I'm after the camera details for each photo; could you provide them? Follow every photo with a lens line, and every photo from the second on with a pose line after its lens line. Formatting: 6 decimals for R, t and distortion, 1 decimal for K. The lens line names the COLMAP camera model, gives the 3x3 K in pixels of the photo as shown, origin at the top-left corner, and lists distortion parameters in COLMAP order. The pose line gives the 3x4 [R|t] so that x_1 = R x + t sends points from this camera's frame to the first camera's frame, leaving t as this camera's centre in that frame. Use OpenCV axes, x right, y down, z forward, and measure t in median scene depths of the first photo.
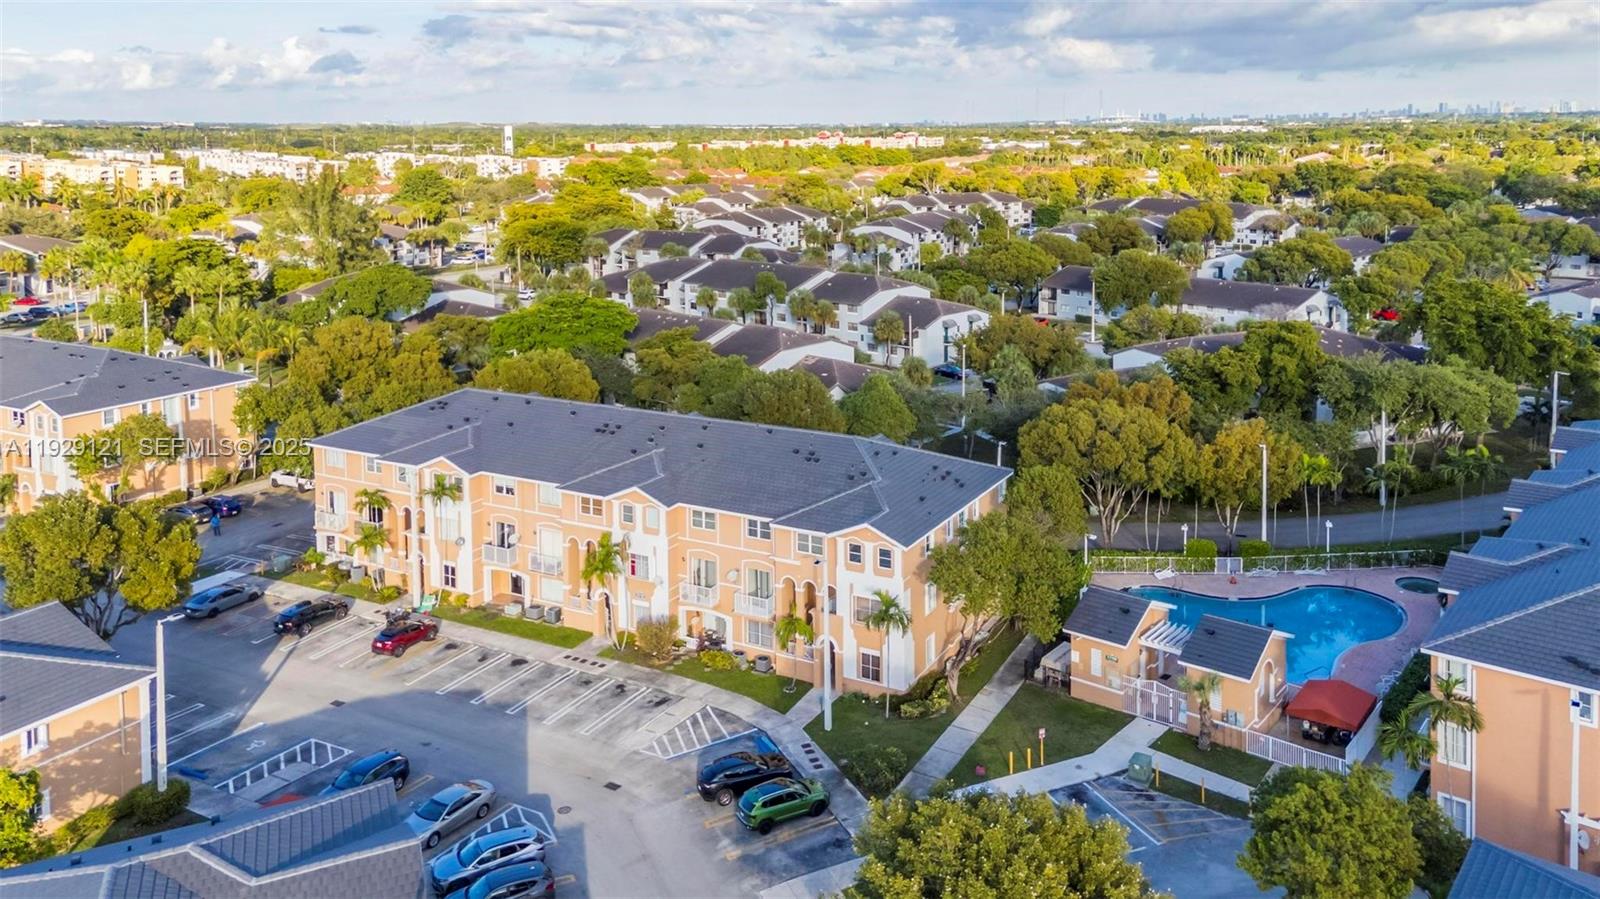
lens RADIAL K [[1237.5, 0, 800.0], [0, 1237.5, 449.5], [0, 0, 1]] dist [-0.000741, 0.000077]
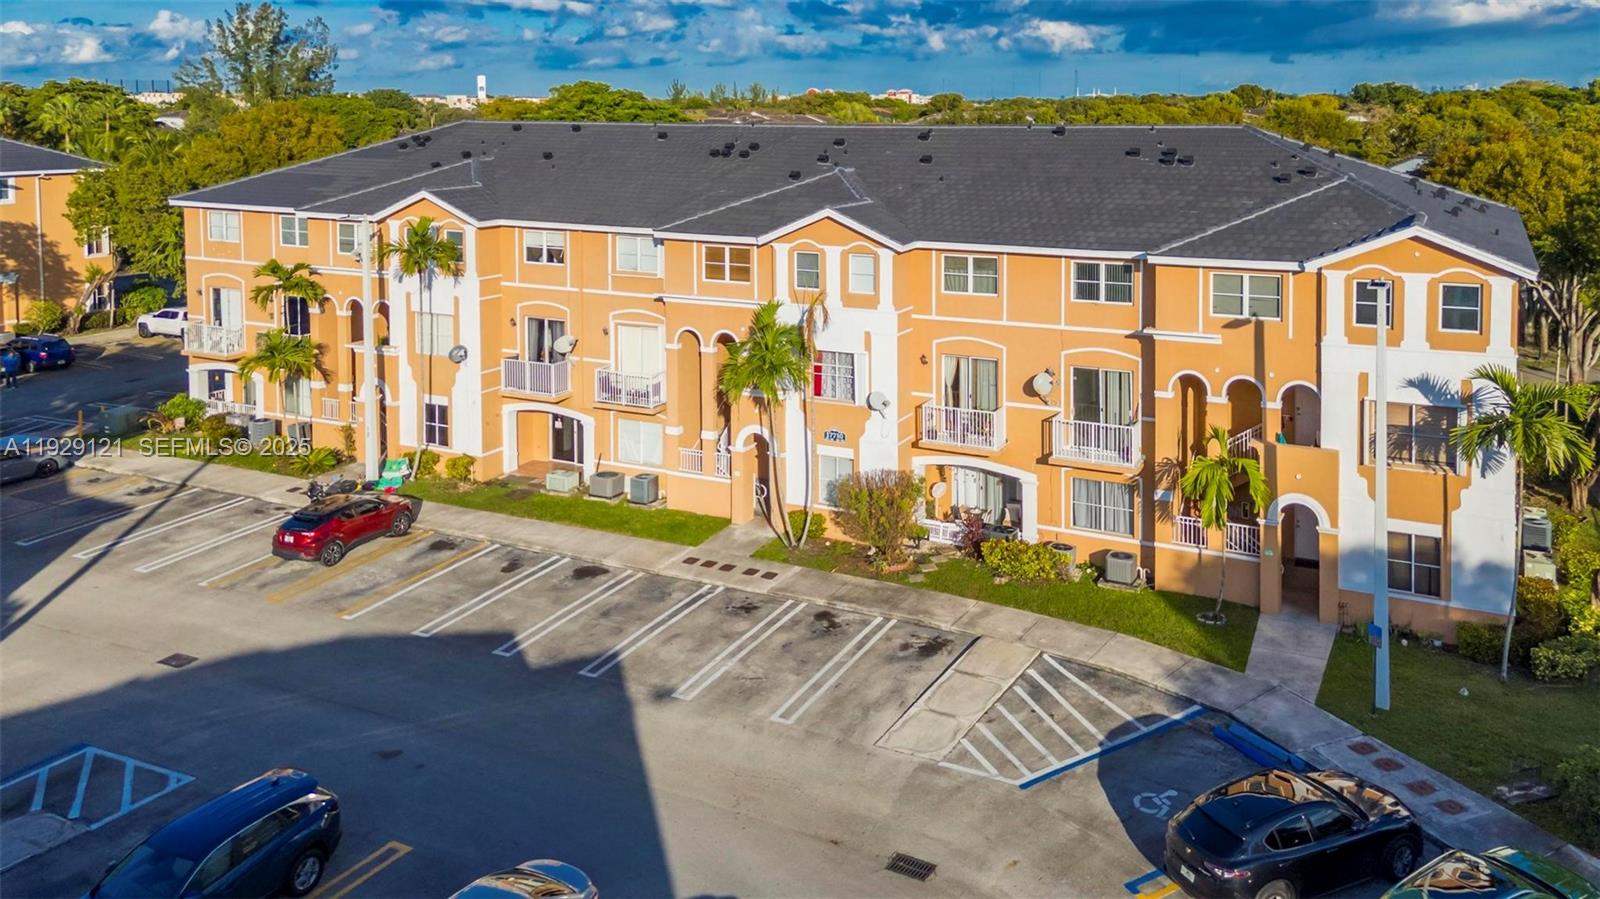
lens RADIAL K [[1263.2, 0, 800.8], [0, 1263.2, 378.2], [0, 0, 1]] dist [0.045345, 0.001269]
pose [[0.999755, -0.005504, 0.021438, -0.151948], [0.006440, 0.999018, -0.043827, 0.116315], [-0.021176, 0.043955, 0.998809, 0.497784]]
